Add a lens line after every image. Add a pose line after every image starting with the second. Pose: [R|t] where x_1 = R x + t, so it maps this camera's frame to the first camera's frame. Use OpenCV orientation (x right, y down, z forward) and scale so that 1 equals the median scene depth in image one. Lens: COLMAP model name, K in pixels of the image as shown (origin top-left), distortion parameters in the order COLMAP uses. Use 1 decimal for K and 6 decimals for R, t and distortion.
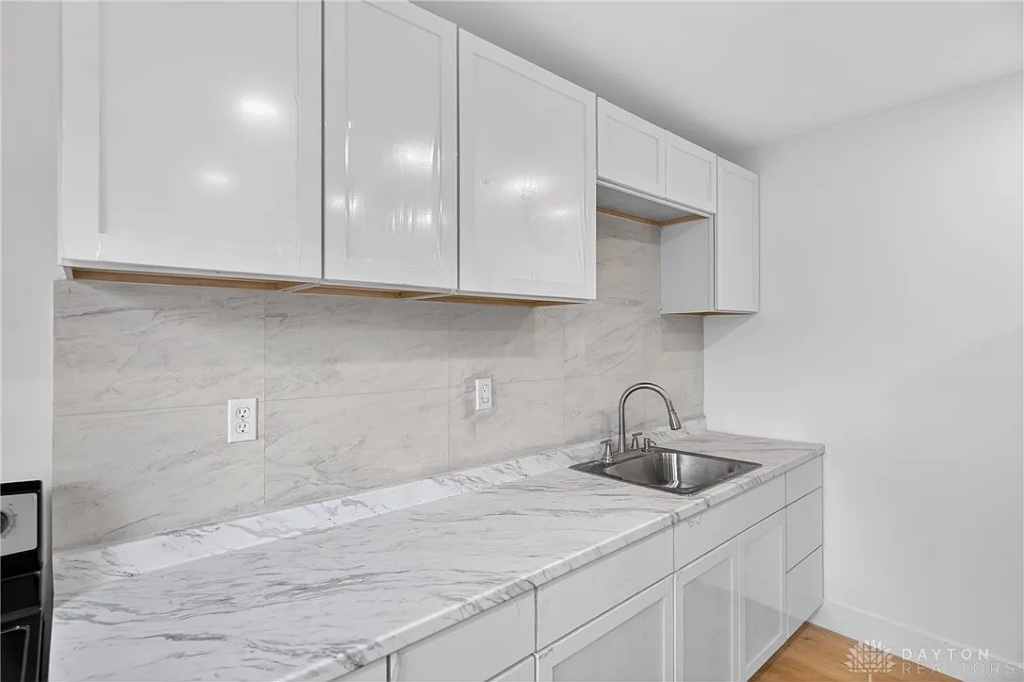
lens RADIAL K [[498.5, 0, 512.6], [0, 498.5, 335.4], [0, 0, 1]] dist [-0.002718, -0.000272]
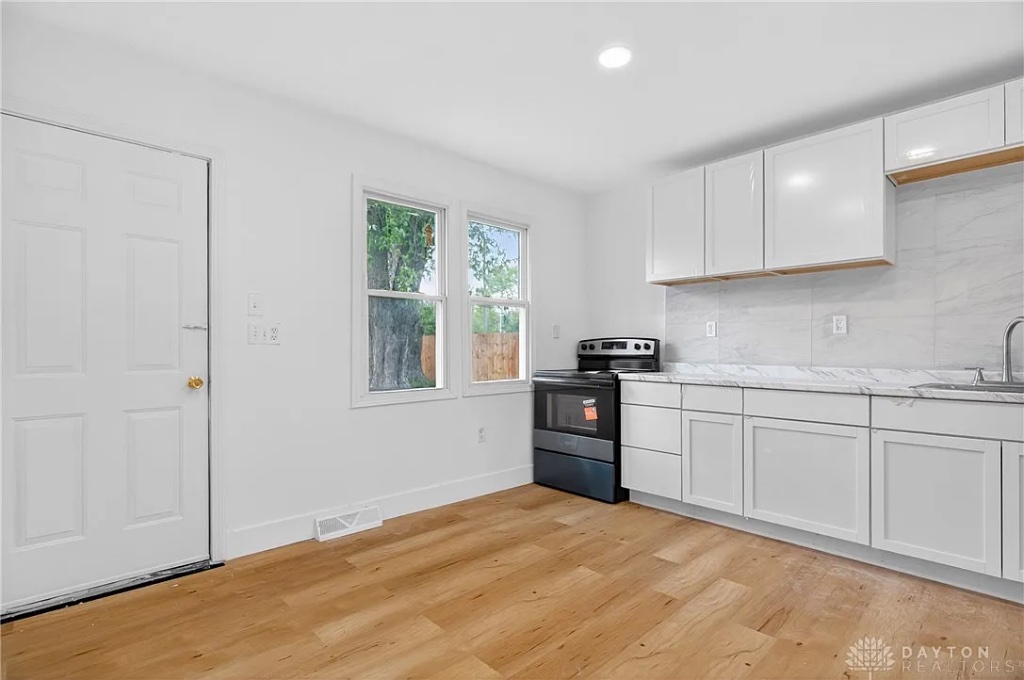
lens RADIAL K [[498.5, 0, 513.0], [0, 498.5, 344.1], [0, 0, 1]] dist [-0.002718, -0.000272]
pose [[0.030579, -0.005501, -0.999517, 1.628036], [0.002915, 0.999981, -0.005414, 0.197076], [0.999528, -0.002748, 0.030594, -0.135883]]
